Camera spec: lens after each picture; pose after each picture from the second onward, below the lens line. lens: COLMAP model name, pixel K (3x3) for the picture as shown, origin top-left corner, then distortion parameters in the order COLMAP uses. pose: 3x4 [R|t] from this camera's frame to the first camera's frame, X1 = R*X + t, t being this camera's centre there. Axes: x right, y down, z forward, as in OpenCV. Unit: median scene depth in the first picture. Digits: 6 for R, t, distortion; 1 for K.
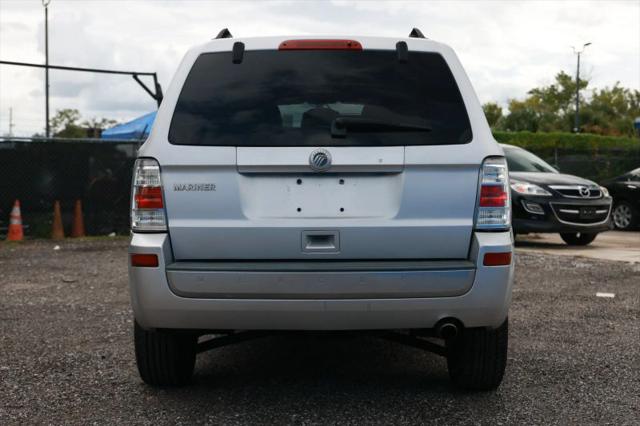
lens RADIAL K [[962.0, 0, 329.3], [0, 962.0, 210.8], [0, 0, 1]] dist [0.000727, 0.009386]
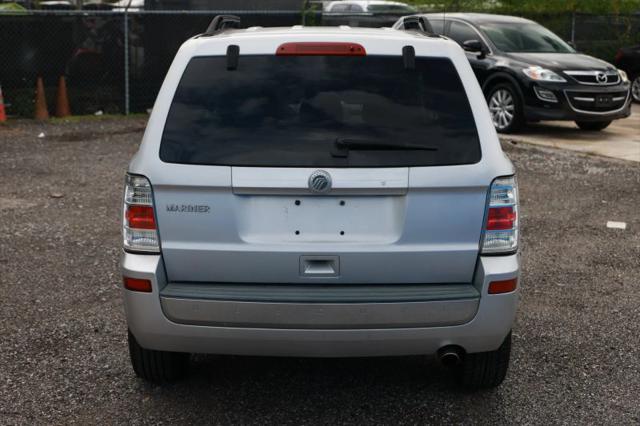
lens RADIAL K [[1015.2, 0, 320.0], [0, 1015.2, 213.0], [0, 0, 1]] dist [-0.010297, 0.028822]
pose [[0.999935, 0.008910, -0.007181, -0.001859], [-0.007621, 0.986611, 0.162916, -0.175813], [0.008536, -0.162850, 0.986614, 0.006437]]
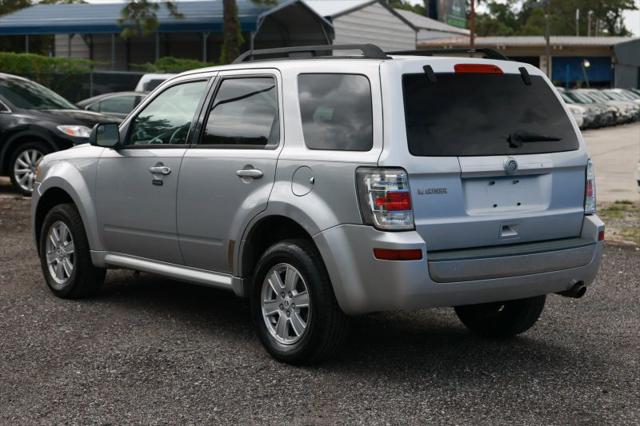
lens RADIAL K [[1248.3, 0, 320.0], [0, 1248.3, 213.0], [0, 0, 1]] dist [-0.042748, 0.068891]
pose [[0.791767, -0.050600, 0.608723, -1.144185], [0.007361, 0.997281, 0.073324, -0.107320], [-0.610779, -0.053575, 0.789987, -0.141564]]
